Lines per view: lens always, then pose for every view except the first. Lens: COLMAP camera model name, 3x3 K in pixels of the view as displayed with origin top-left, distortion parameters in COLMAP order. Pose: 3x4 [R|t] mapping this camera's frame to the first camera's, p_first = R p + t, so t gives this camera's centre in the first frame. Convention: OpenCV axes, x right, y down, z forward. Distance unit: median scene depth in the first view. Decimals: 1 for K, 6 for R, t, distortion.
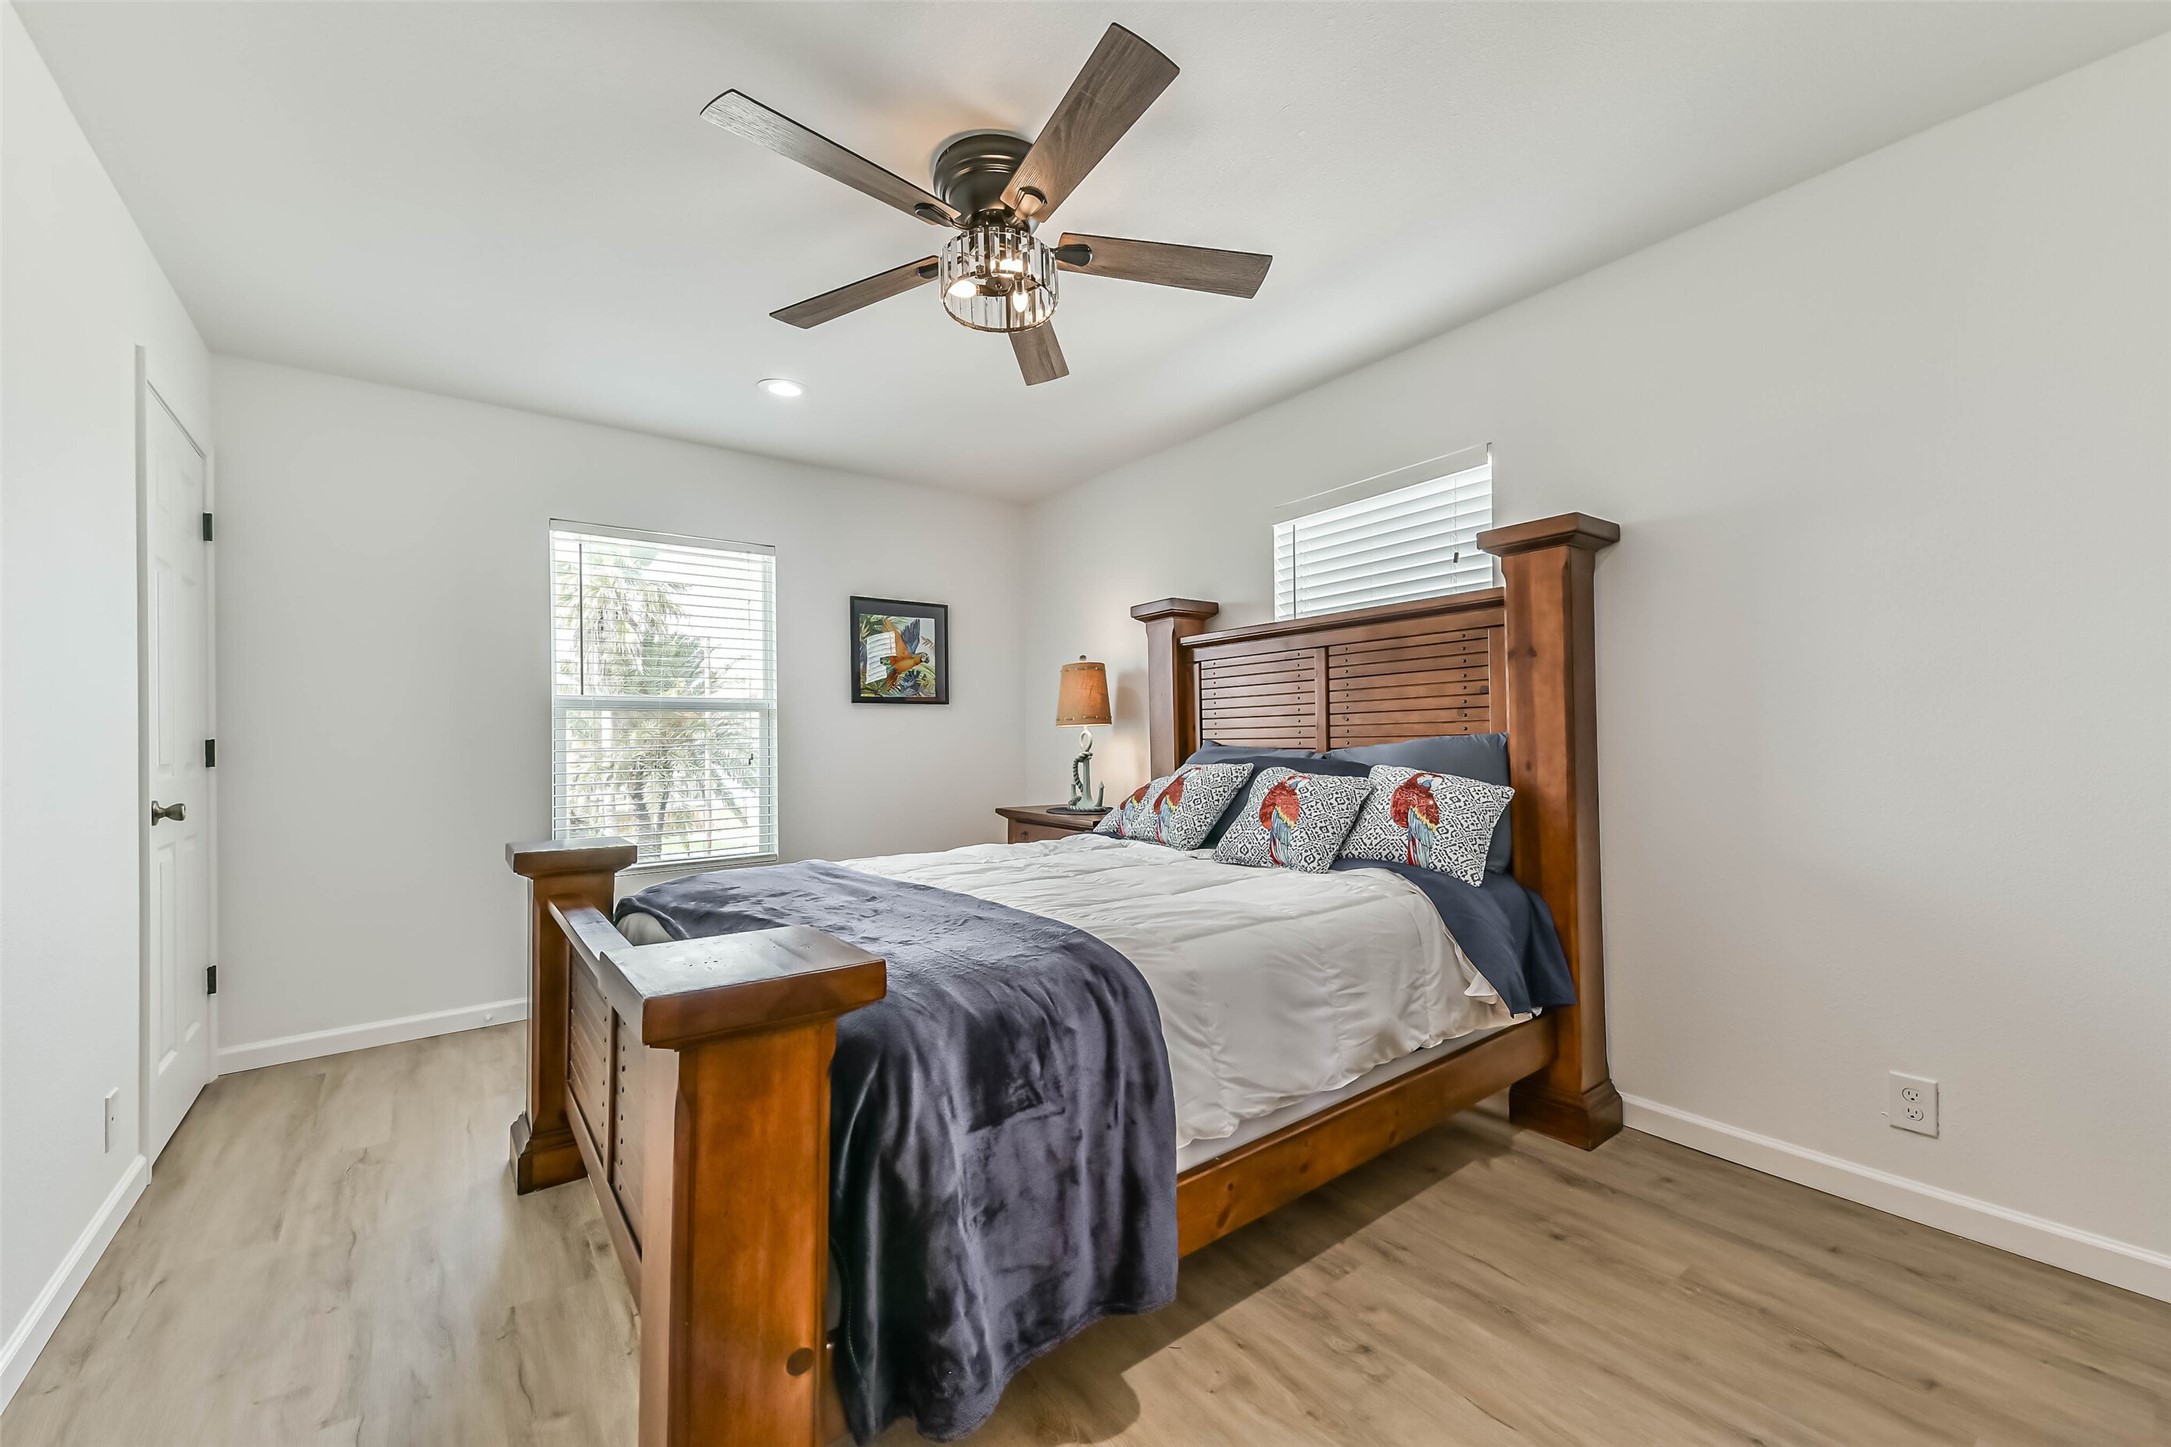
lens RADIAL K [[853.3, 0, 1098.7], [0, 853.3, 720.2], [0, 0, 1]] dist [0.003732, 0.000117]
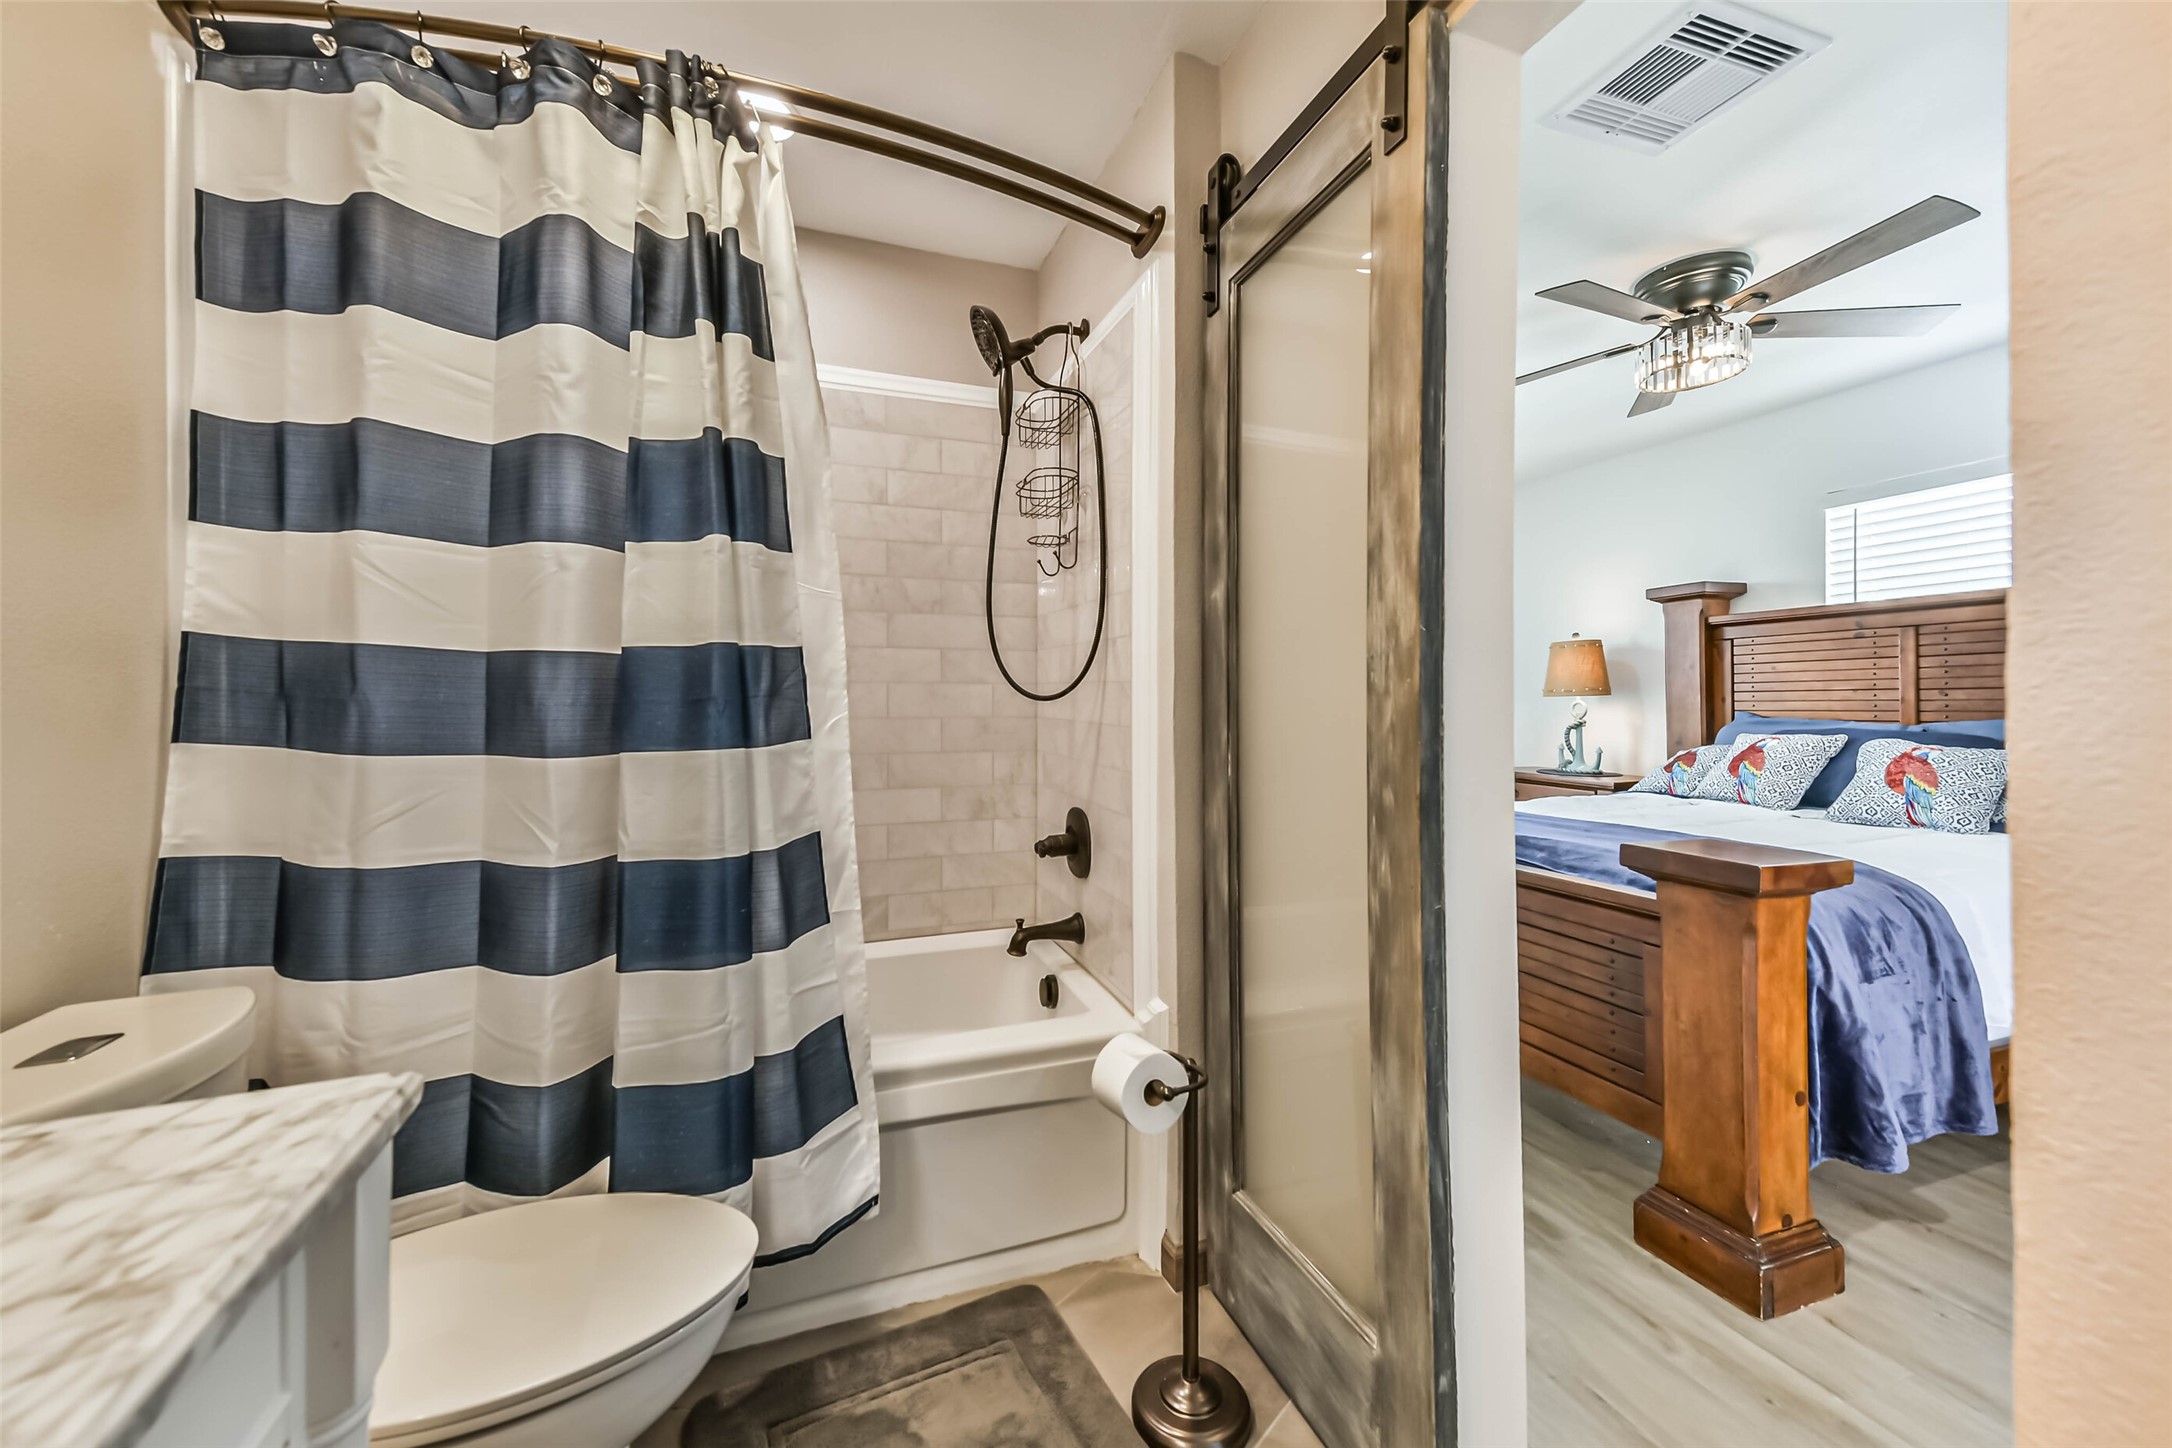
lens RADIAL K [[828.7, 0, 1061.1], [0, 828.7, 693.9], [0, 0, 1]] dist [0.000640, 0.000052]
pose [[0.942420, 0.001498, -0.334428, -0.353711], [0.003382, 0.999896, 0.014008, -0.017644], [0.334414, -0.014332, 0.942317, -0.296630]]
